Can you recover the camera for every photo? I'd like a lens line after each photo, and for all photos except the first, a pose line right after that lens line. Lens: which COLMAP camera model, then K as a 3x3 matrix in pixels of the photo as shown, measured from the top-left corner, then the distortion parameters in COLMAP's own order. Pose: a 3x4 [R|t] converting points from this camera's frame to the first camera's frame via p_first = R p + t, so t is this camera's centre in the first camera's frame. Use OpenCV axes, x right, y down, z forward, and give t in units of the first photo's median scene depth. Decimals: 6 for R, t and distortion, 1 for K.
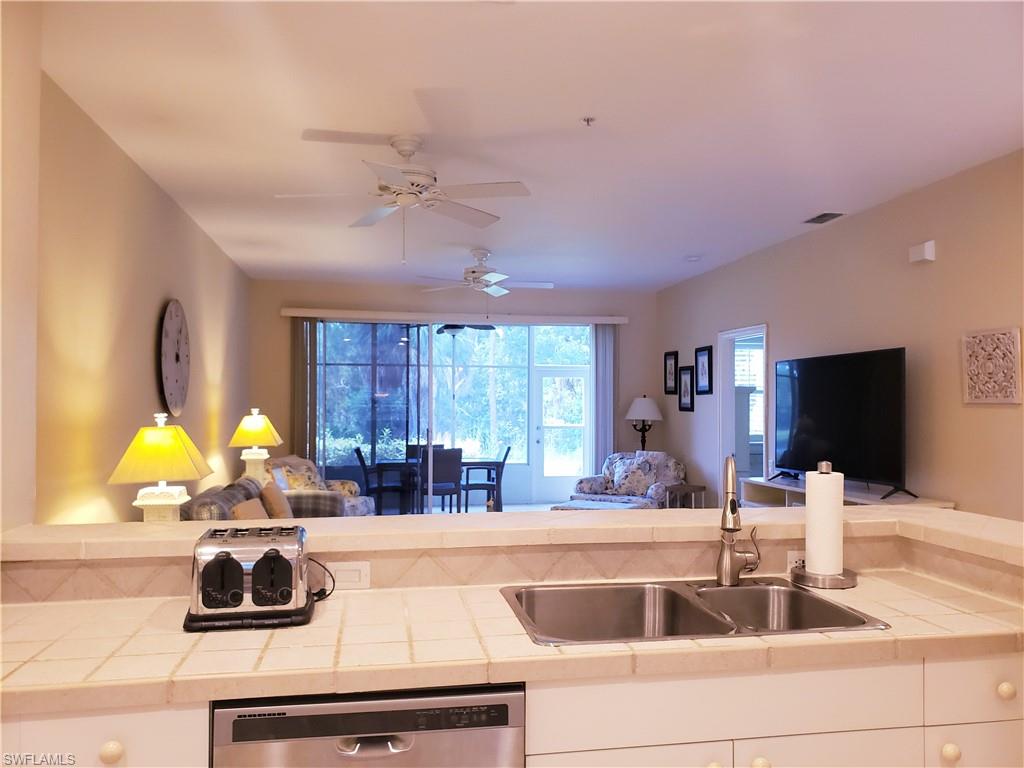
lens RADIAL K [[790.5, 0, 507.8], [0, 790.5, 380.4], [0, 0, 1]] dist [0.014885, -0.034182]
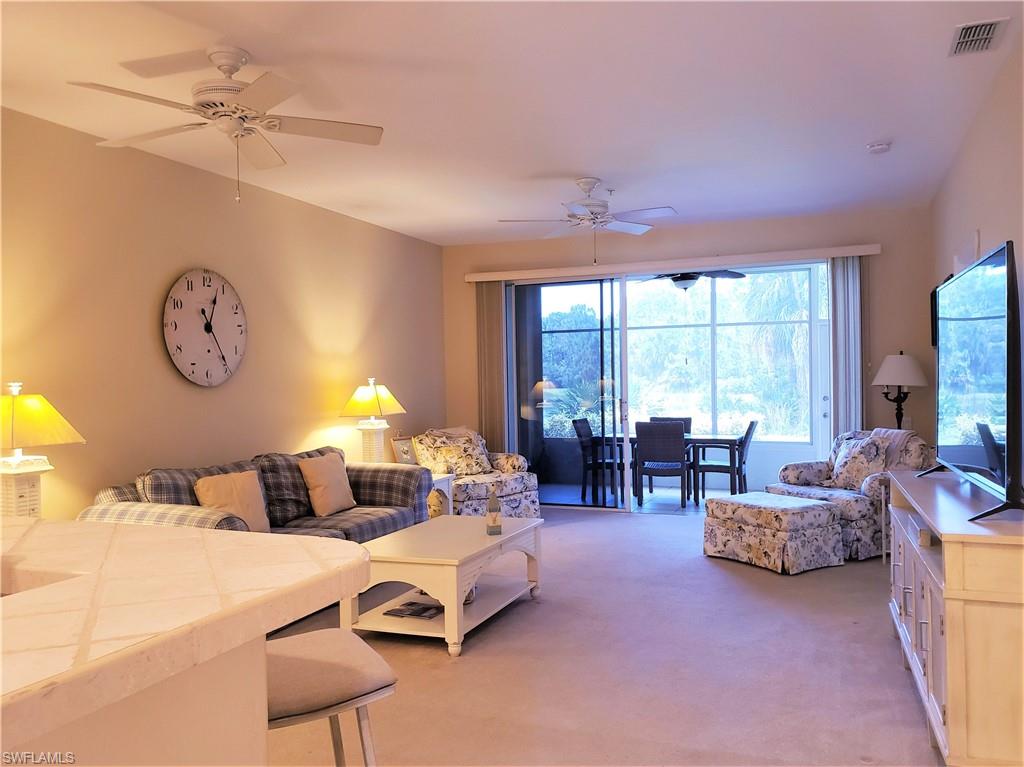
lens RADIAL K [[790.5, 0, 512.3], [0, 790.5, 392.5], [0, 0, 1]] dist [0.014885, -0.034182]
pose [[0.841539, -0.005523, -0.540167, 0.347498], [0.033288, 0.998578, 0.041651, 0.018964], [0.539169, -0.053032, 0.840526, 0.271337]]
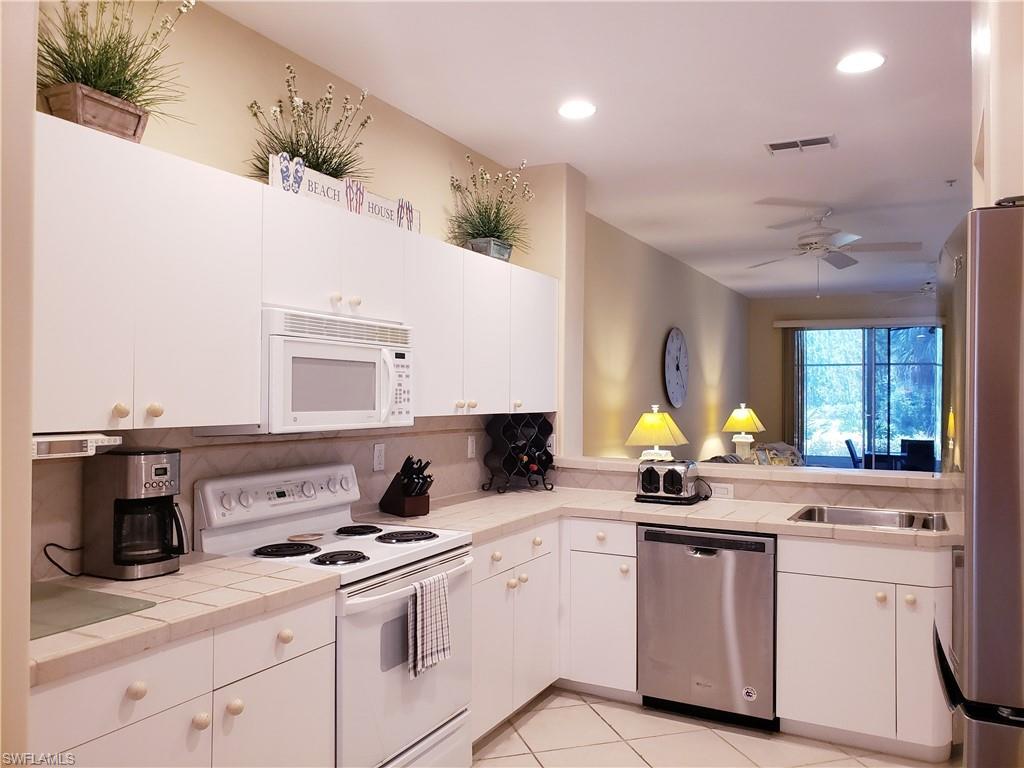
lens RADIAL K [[790.5, 0, 513.7], [0, 790.5, 374.1], [0, 0, 1]] dist [0.014885, -0.034182]
pose [[0.787476, -0.013357, -0.616201, 0.186197], [0.011740, 0.999909, -0.006671, -0.008123], [0.616234, -0.001981, 0.787561, -0.256529]]
